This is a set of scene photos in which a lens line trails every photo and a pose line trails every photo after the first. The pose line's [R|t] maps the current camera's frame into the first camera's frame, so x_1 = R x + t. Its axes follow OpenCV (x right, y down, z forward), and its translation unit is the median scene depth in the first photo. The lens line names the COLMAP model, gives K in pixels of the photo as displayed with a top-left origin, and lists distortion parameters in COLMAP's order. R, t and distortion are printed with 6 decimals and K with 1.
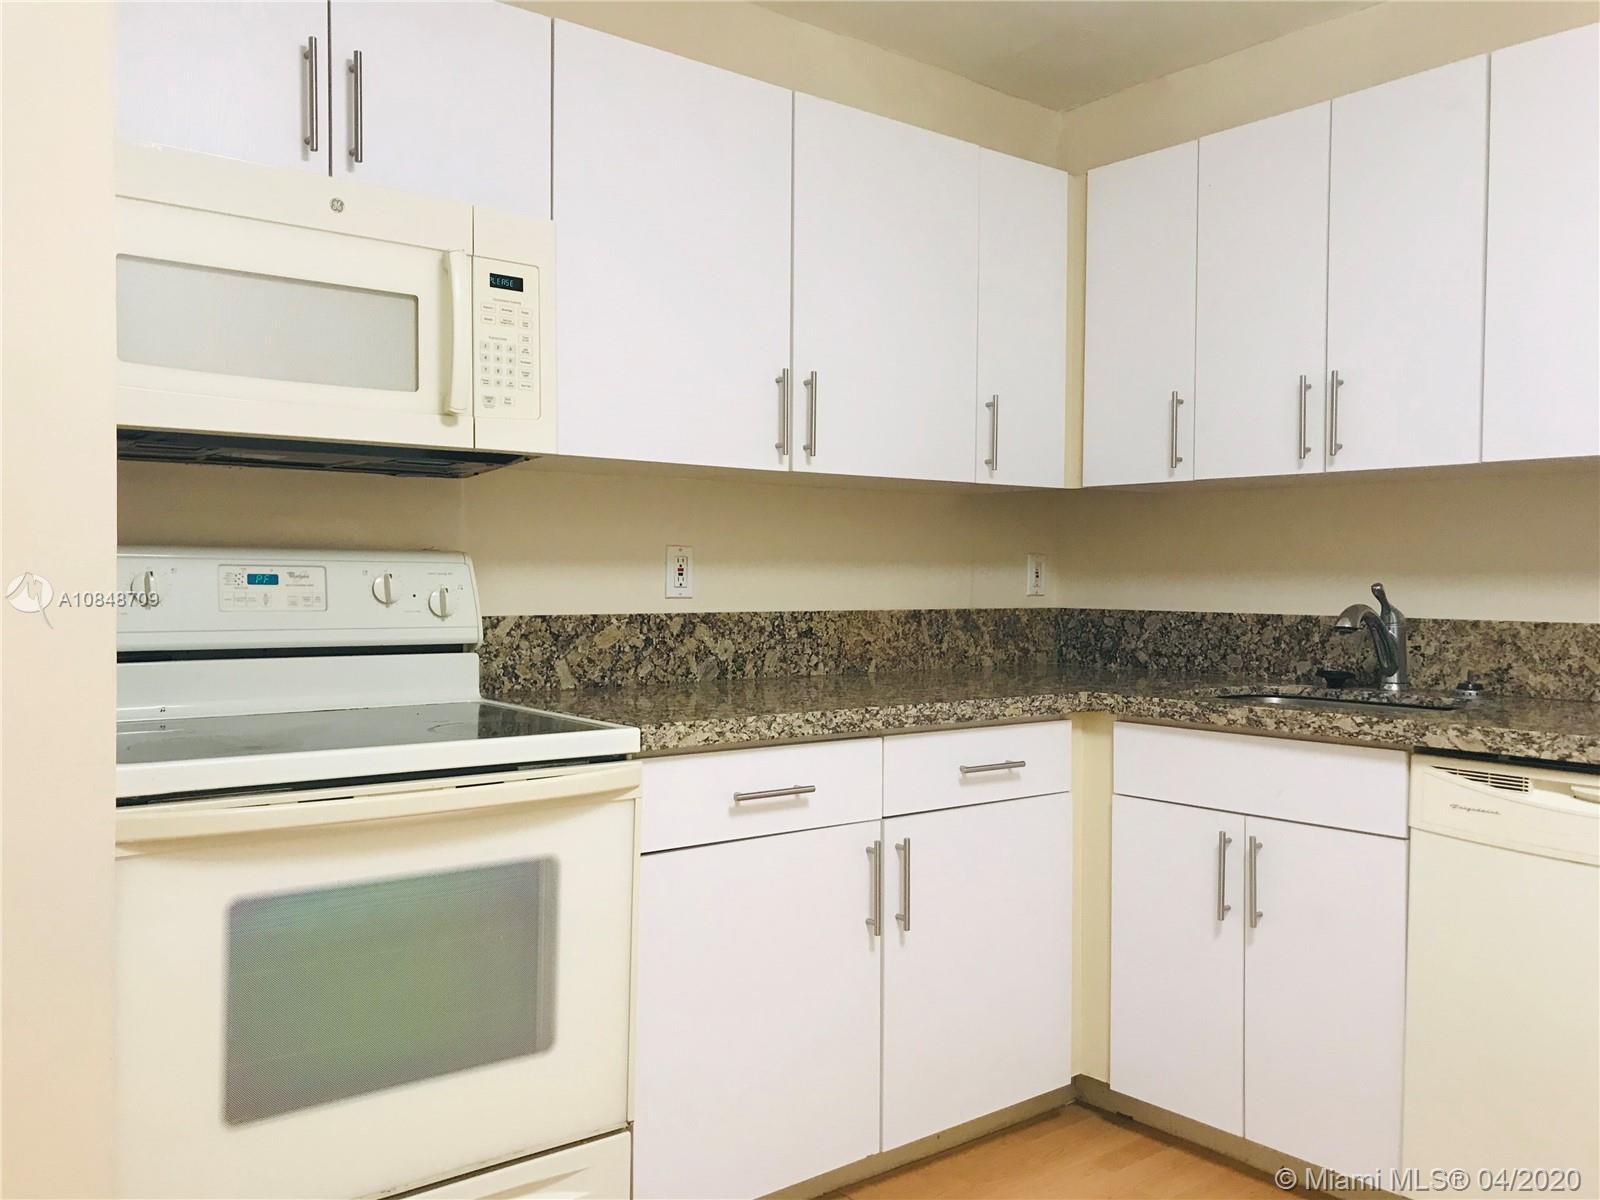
lens RADIAL K [[1314.9, 0, 825.2], [0, 1314.9, 574.0], [0, 0, 1]] dist [0.056236, -0.018141]
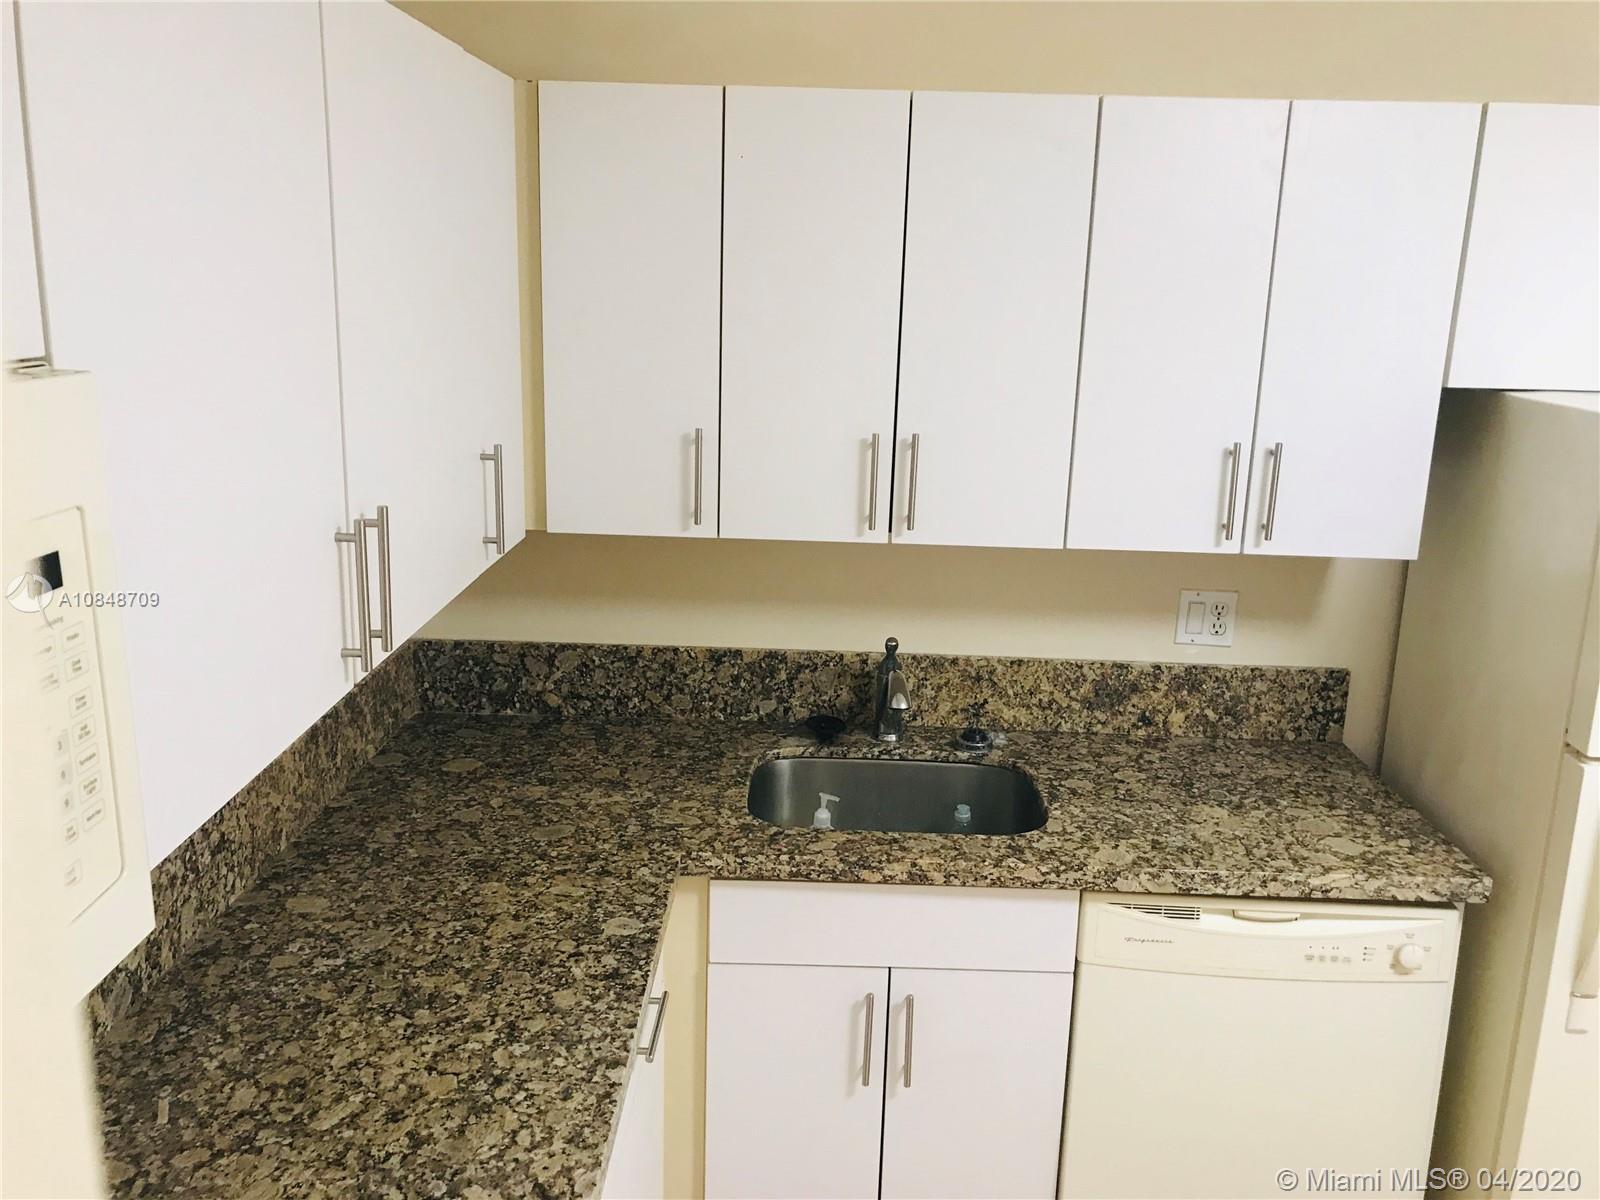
lens RADIAL K [[1314.9, 0, 804.9], [0, 1314.9, 570.1], [0, 0, 1]] dist [0.056236, -0.018141]
pose [[0.665120, -0.151574, 0.731191, -0.299346], [-0.020845, 0.975032, 0.221083, -0.249823], [-0.746446, -0.162288, 0.645354, 0.477660]]
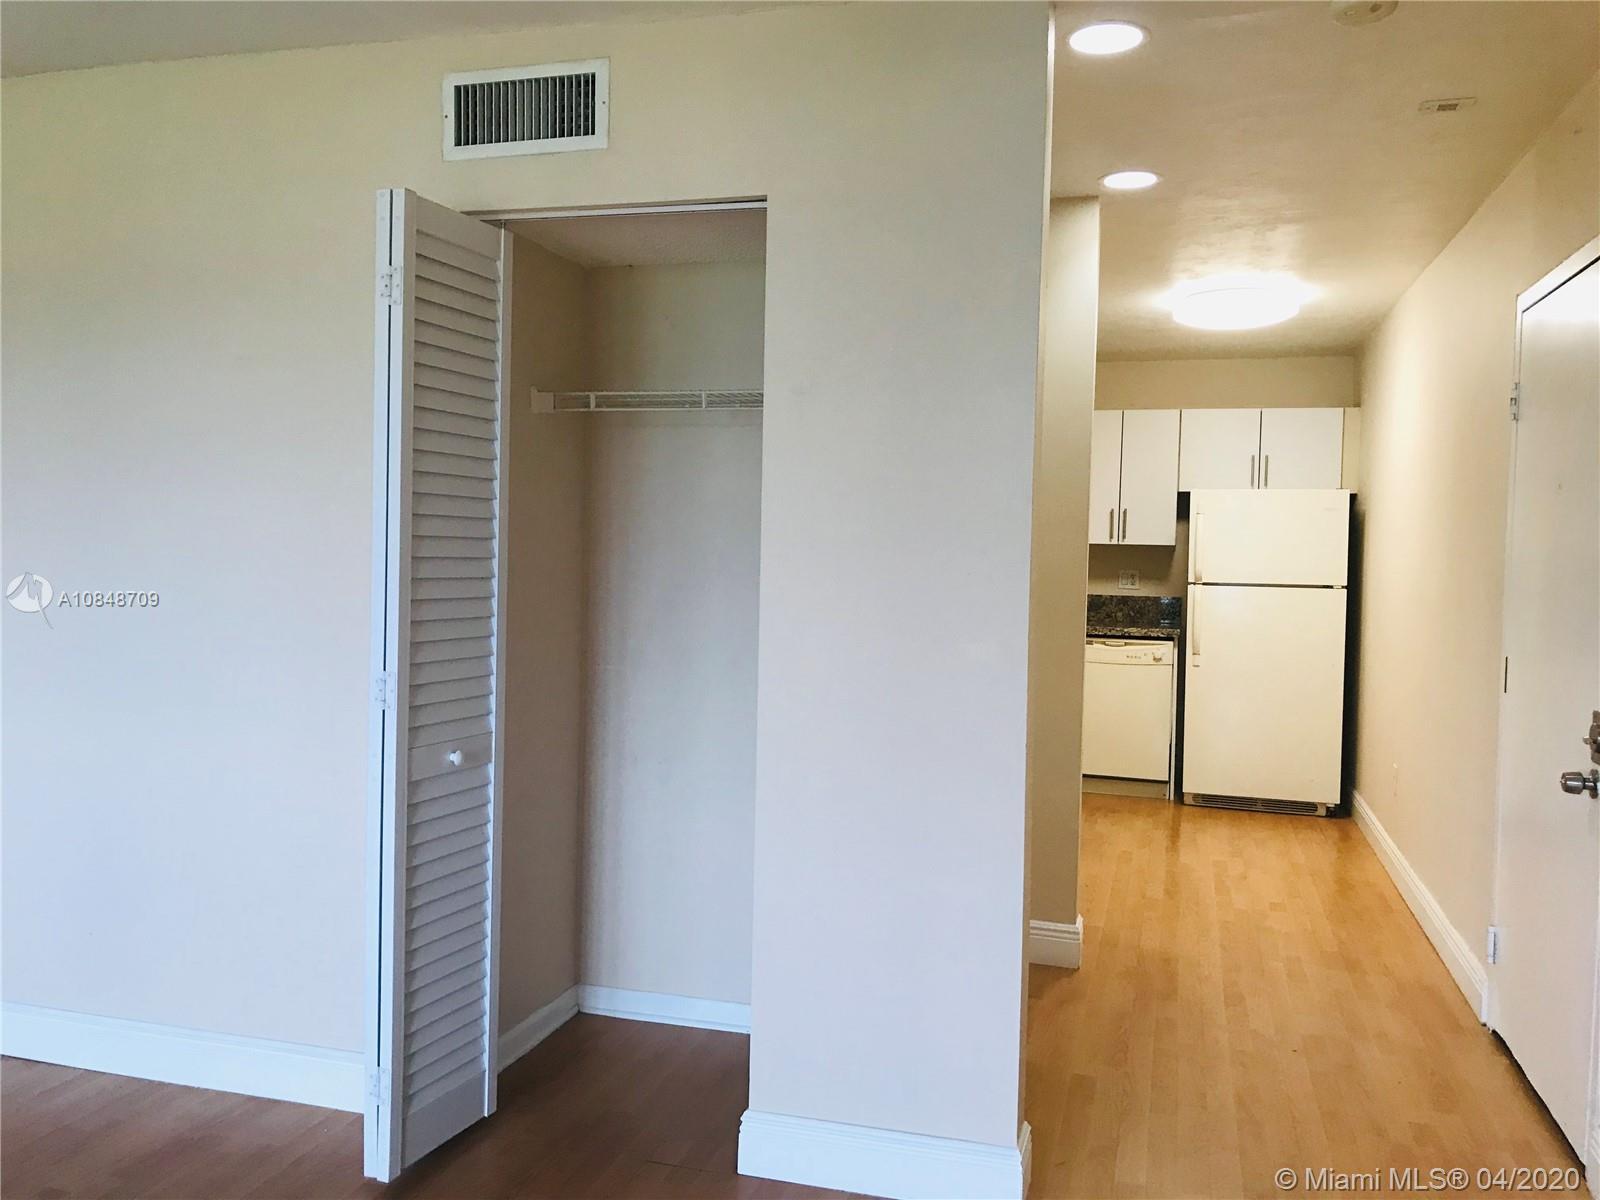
lens RADIAL K [[1314.9, 0, 753.2], [0, 1314.9, 588.1], [0, 0, 1]] dist [0.056236, -0.018141]
pose [[0.851816, -0.014137, 0.523650, -1.573502], [-0.008982, 0.999095, 0.041584, -0.092237], [-0.523764, -0.040126, 0.850918, -1.127559]]
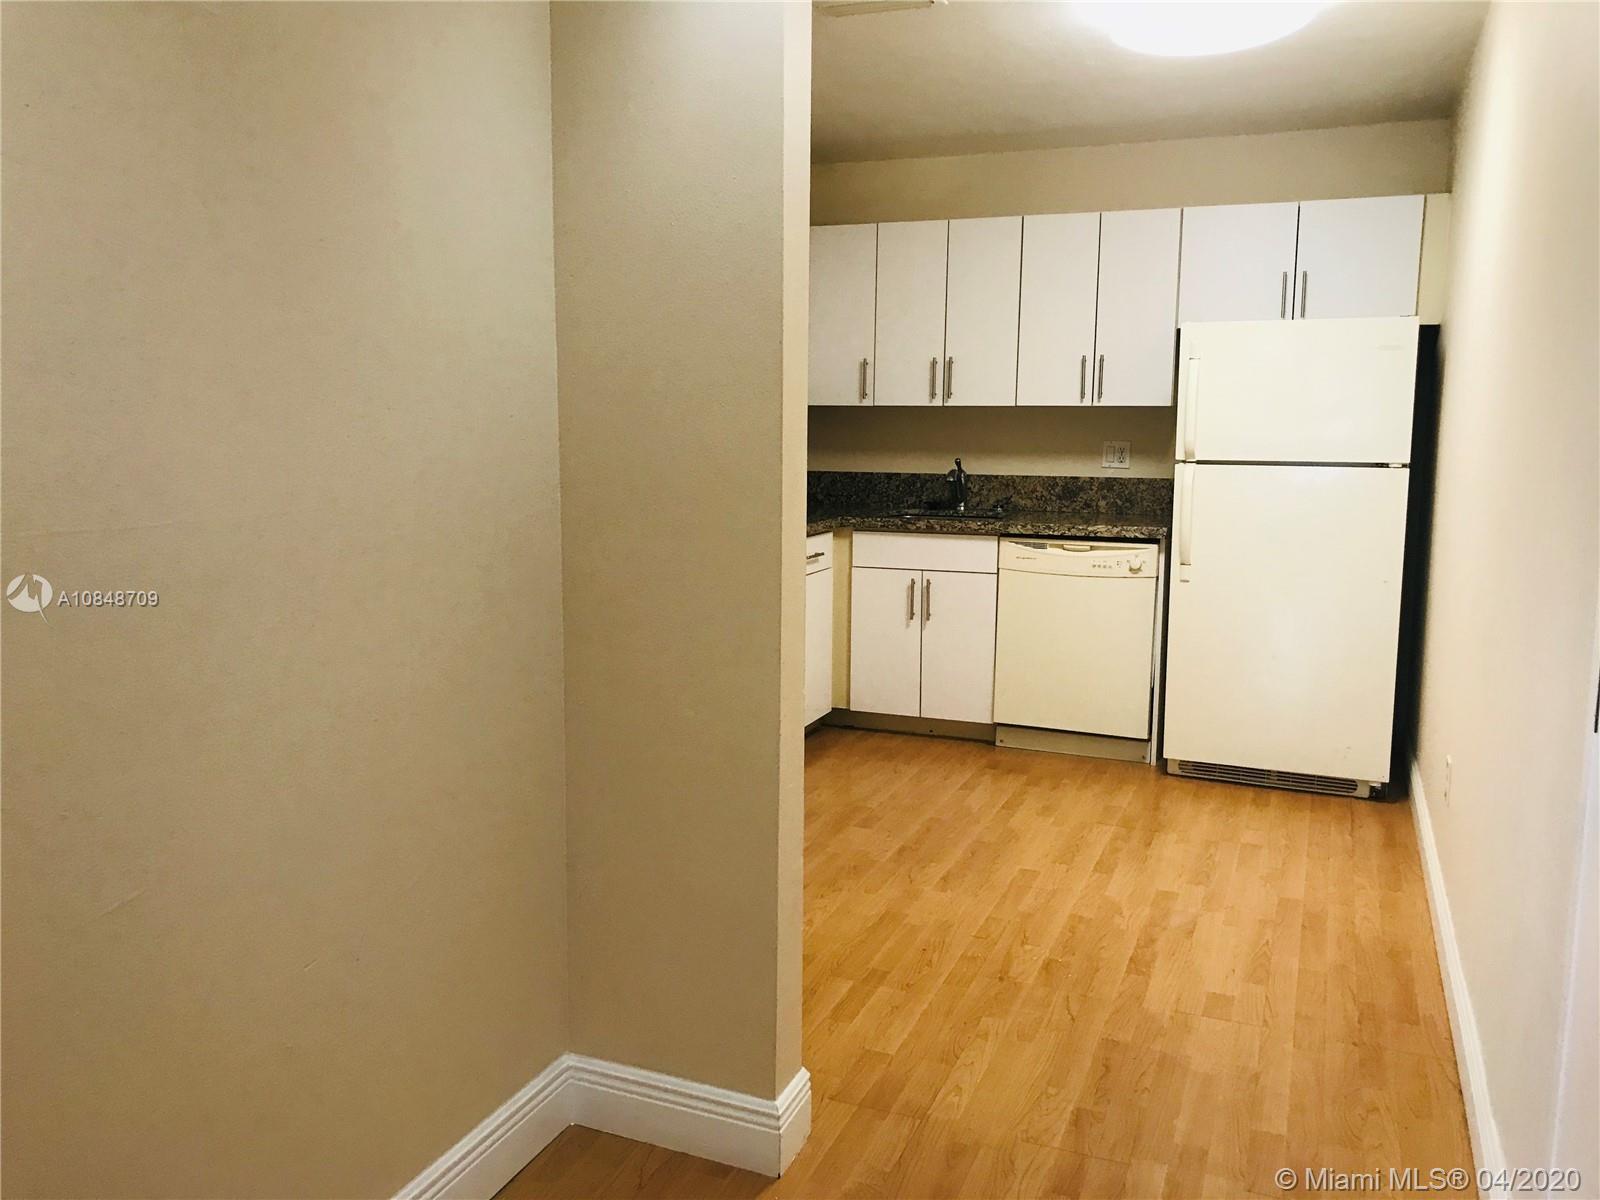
lens RADIAL K [[1314.9, 0, 767.4], [0, 1314.9, 575.1], [0, 0, 1]] dist [0.056236, -0.018141]
pose [[0.895231, -0.059990, 0.441546, -0.789111], [0.001900, 0.991401, 0.130843, -0.084181], [-0.445598, -0.116295, 0.887647, -0.728303]]
